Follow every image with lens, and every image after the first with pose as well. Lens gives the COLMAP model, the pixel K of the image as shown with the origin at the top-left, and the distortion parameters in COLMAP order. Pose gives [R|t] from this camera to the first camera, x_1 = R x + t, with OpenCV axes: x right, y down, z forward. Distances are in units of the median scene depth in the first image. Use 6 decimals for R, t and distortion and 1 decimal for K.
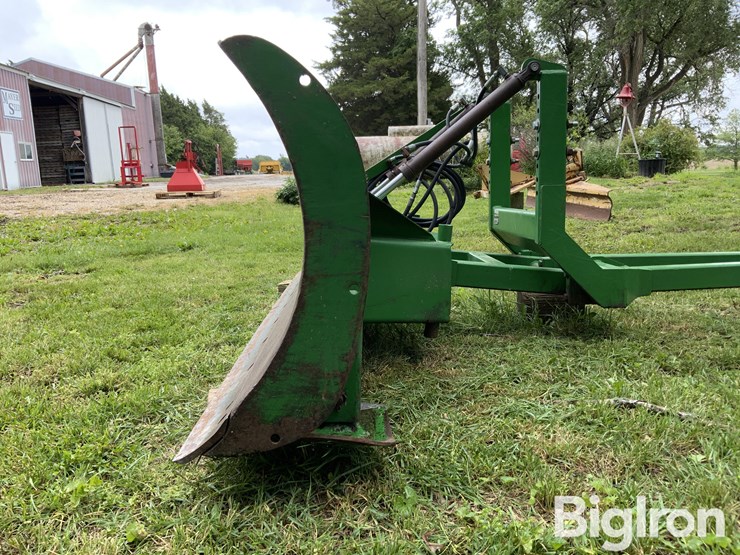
lens RADIAL K [[603.4, 0, 393.2], [0, 603.4, 277.0], [0, 0, 1]] dist [0.037543, -0.106545]
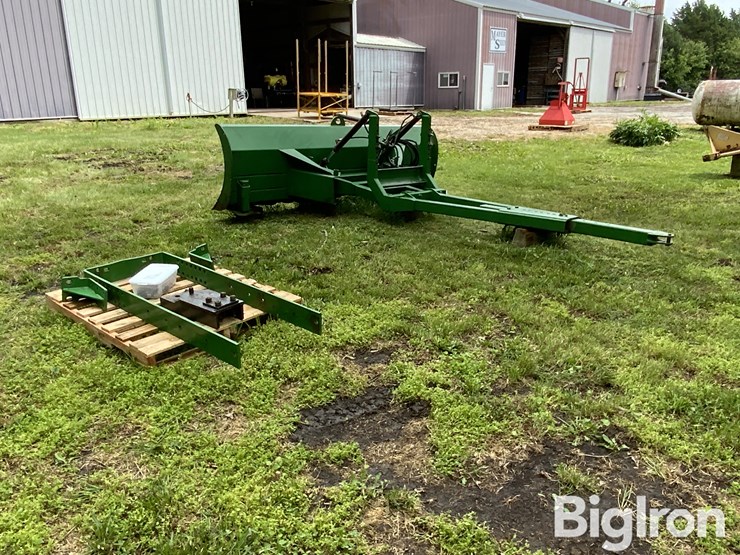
lens RADIAL K [[589.1, 0, 370.0], [0, 589.1, 277.5], [0, 0, 1]] dist [0.004070, -0.037368]
pose [[0.665782, 0.248194, -0.703658, 0.188019], [-0.147051, 0.968206, 0.202370, -0.014870], [0.731513, -0.031261, 0.681111, -0.064034]]
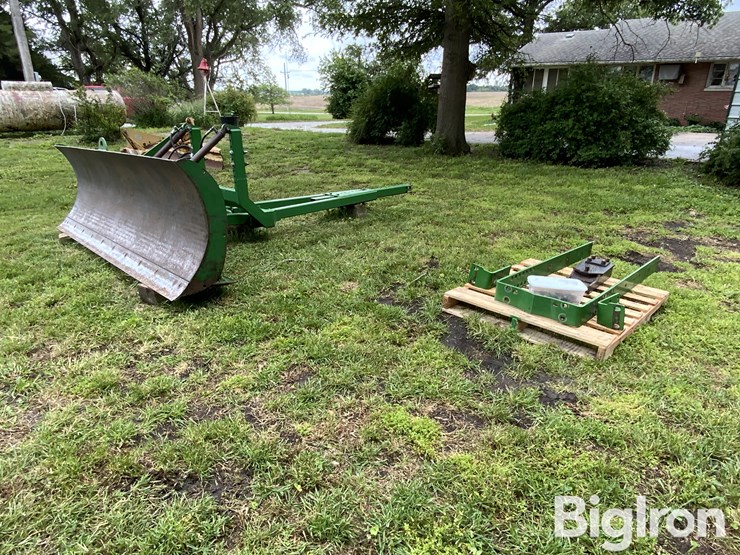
lens RADIAL K [[446.0, 0, 370.0], [0, 446.0, 277.5], [0, 0, 1]] dist [0.000484, -0.001048]
pose [[0.758370, -0.195129, 0.621932, -0.045764], [0.079039, 0.974629, 0.209407, -0.008974], [-0.647014, -0.109651, 0.754552, -0.060383]]
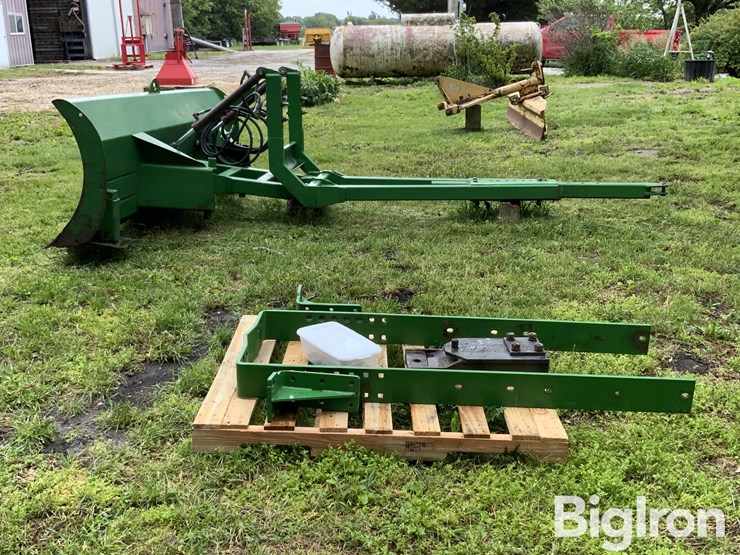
lens RADIAL K [[792.4, 0, 381.7], [0, 792.4, 264.6], [0, 0, 1]] dist [0.080180, -0.191261]
pose [[0.991221, 0.053694, -0.120821, 0.077311], [-0.041287, 0.993829, 0.102951, -0.002943], [0.125604, -0.097059, 0.987321, -0.115371]]
